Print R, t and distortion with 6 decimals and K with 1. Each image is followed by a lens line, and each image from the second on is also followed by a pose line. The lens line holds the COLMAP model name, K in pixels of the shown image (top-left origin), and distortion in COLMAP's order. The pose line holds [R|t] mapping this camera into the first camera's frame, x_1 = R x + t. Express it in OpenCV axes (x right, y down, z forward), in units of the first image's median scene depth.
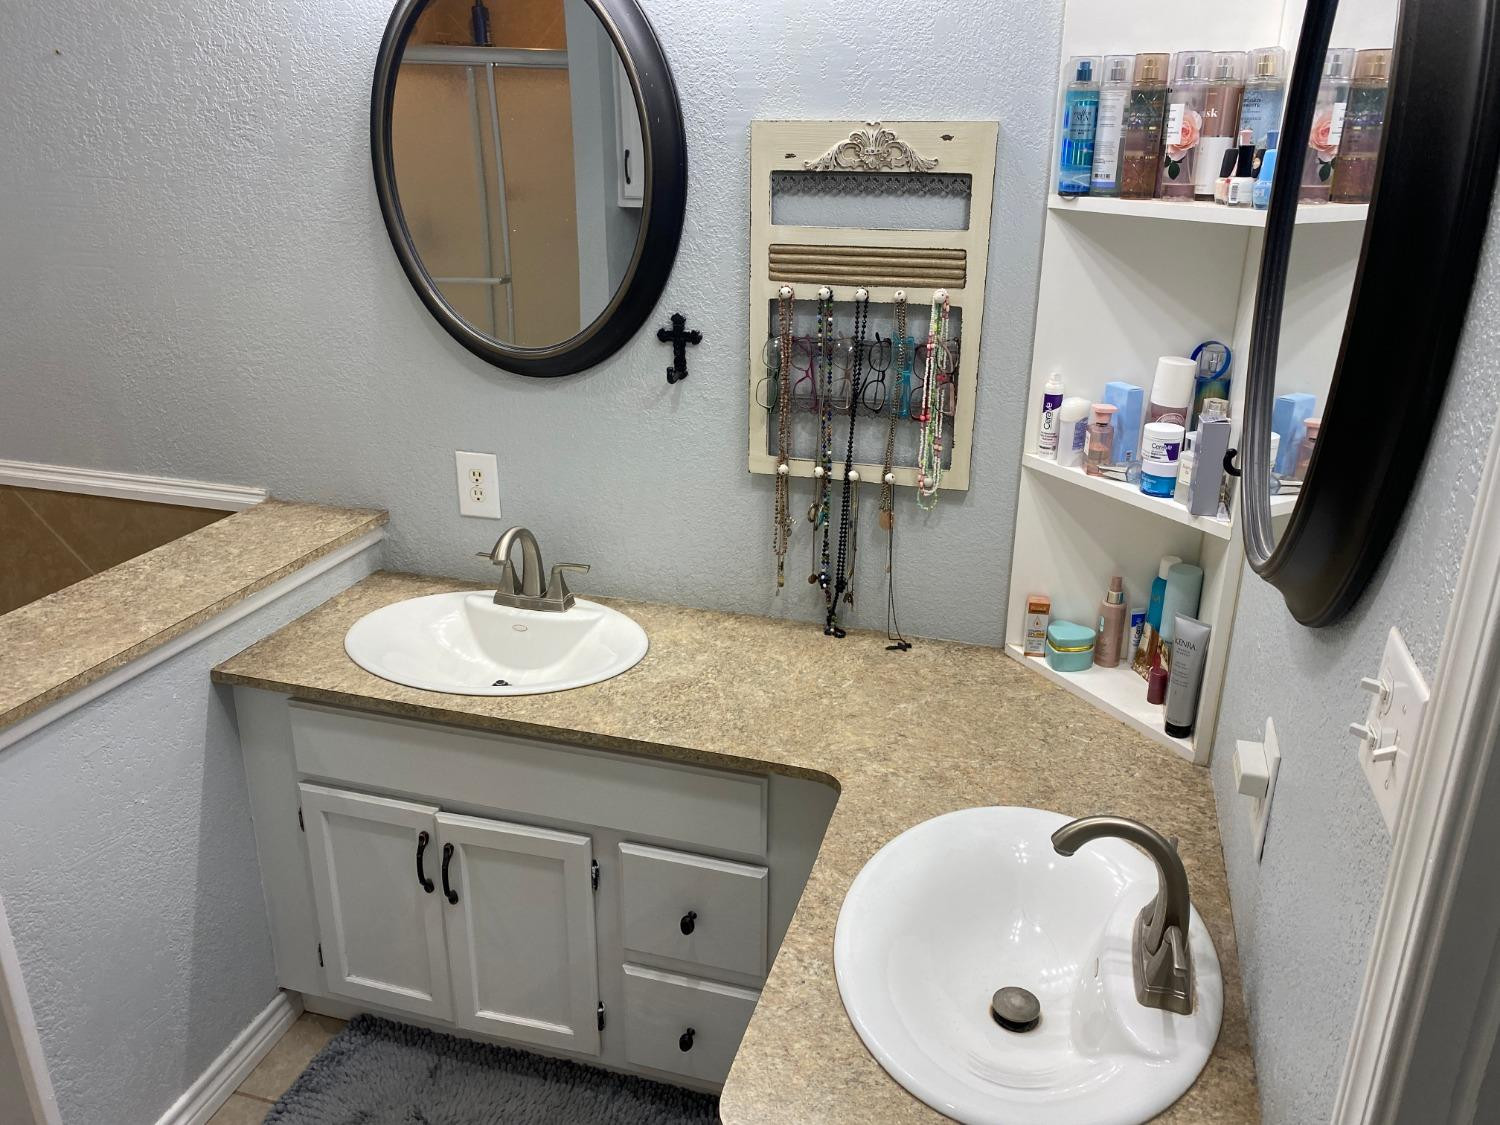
lens RADIAL K [[1134.9, 0, 747.7], [0, 1134.9, 545.9], [0, 0, 1]] dist [0.009544, -0.002424]
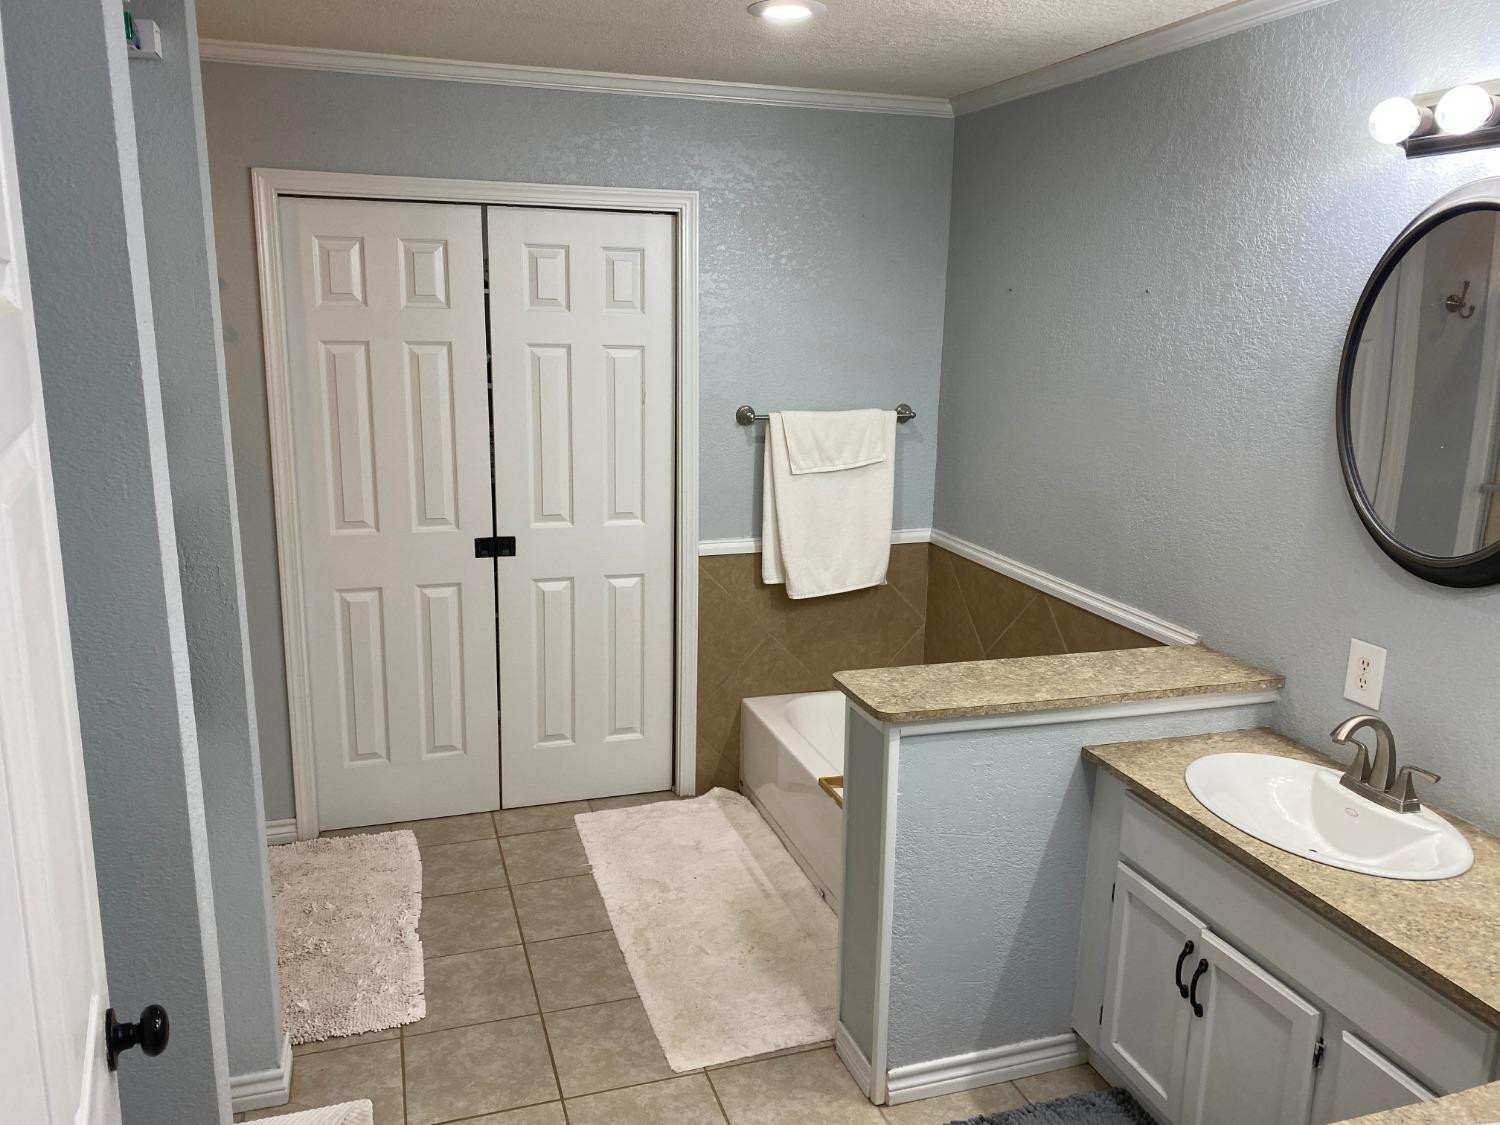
lens RADIAL K [[1134.9, 0, 747.7], [0, 1134.9, 545.9], [0, 0, 1]] dist [0.009544, -0.002424]
pose [[0.564676, 0.171334, -0.807333, 0.290941], [-0.299091, 0.954201, -0.006692, 0.012216], [0.769211, 0.245245, 0.590059, -0.104411]]
